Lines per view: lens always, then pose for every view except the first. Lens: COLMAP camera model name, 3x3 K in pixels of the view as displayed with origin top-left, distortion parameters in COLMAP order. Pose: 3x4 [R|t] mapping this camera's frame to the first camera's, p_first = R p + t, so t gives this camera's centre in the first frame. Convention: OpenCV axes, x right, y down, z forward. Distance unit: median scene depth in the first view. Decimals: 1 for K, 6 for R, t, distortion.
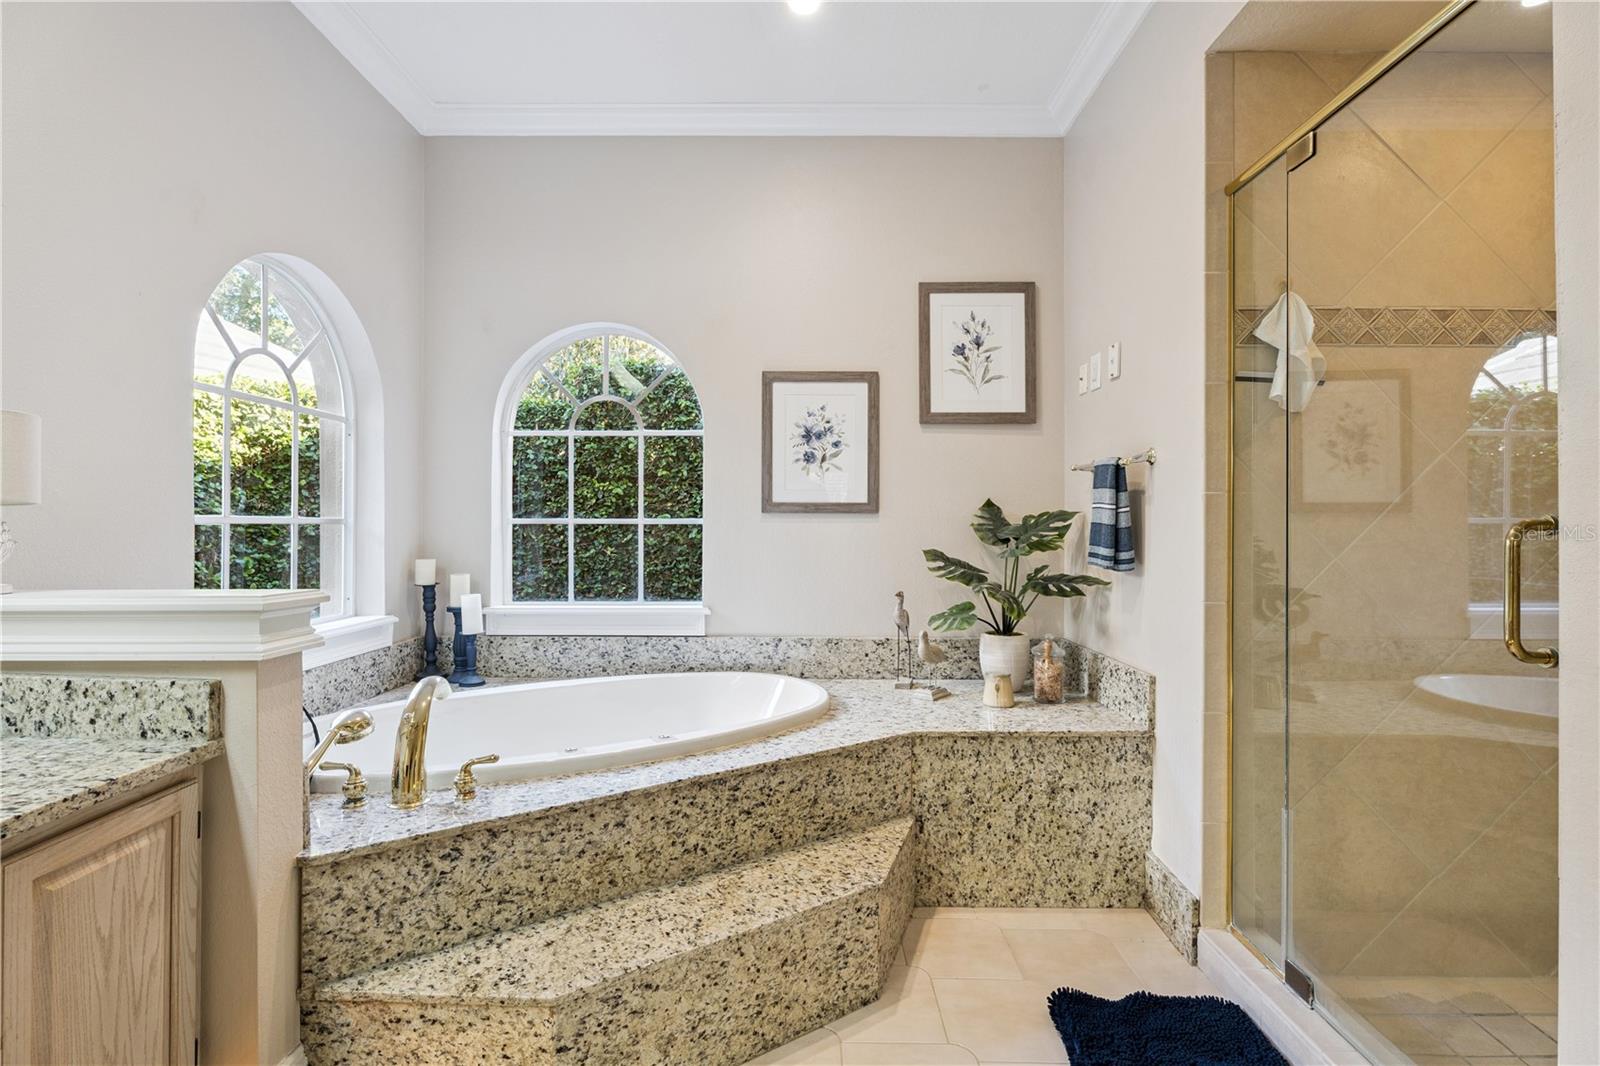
lens RADIAL K [[758.4, 0, 799.3], [0, 758.4, 518.6], [0, 0, 1]] dist [-0.006754, 0.000888]
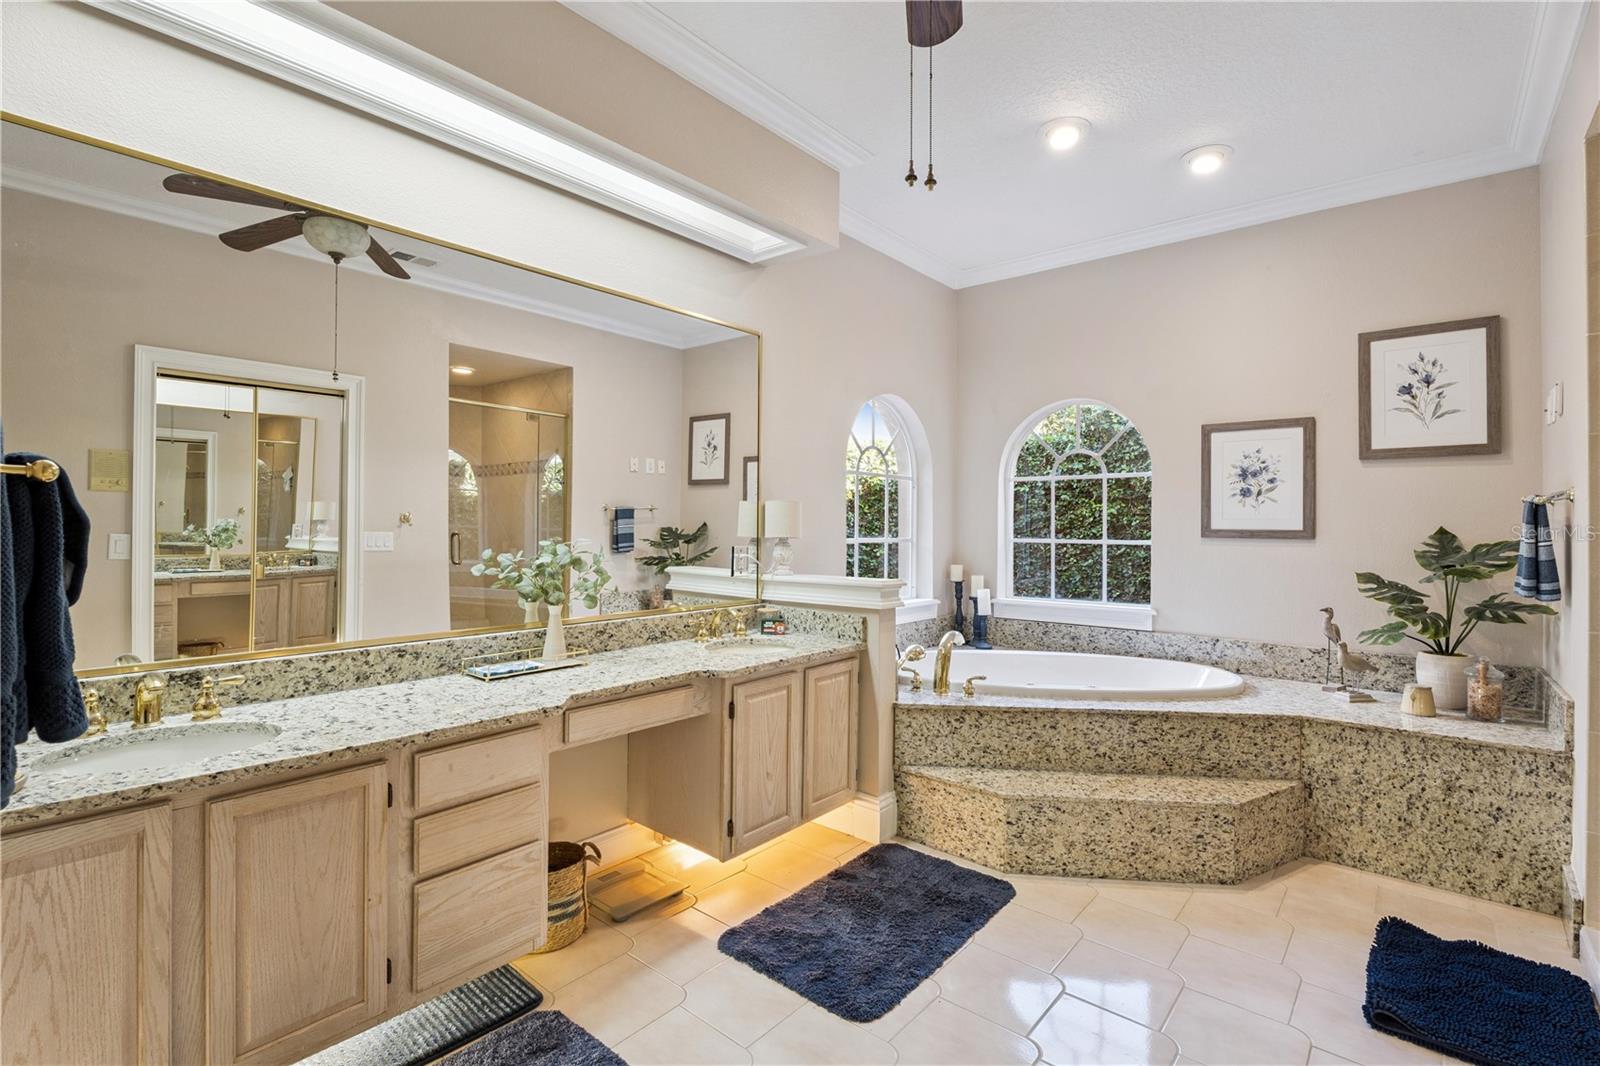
lens RADIAL K [[737.1, 0, 800.0], [0, 737.1, 533.0], [0, 0, 1]] dist [0.000127, -0.000255]
pose [[0.773205, 0.009395, -0.634086, 0.278186], [-0.001559, 0.999915, 0.012914, -0.039235], [0.634154, -0.008996, 0.773154, -0.478952]]
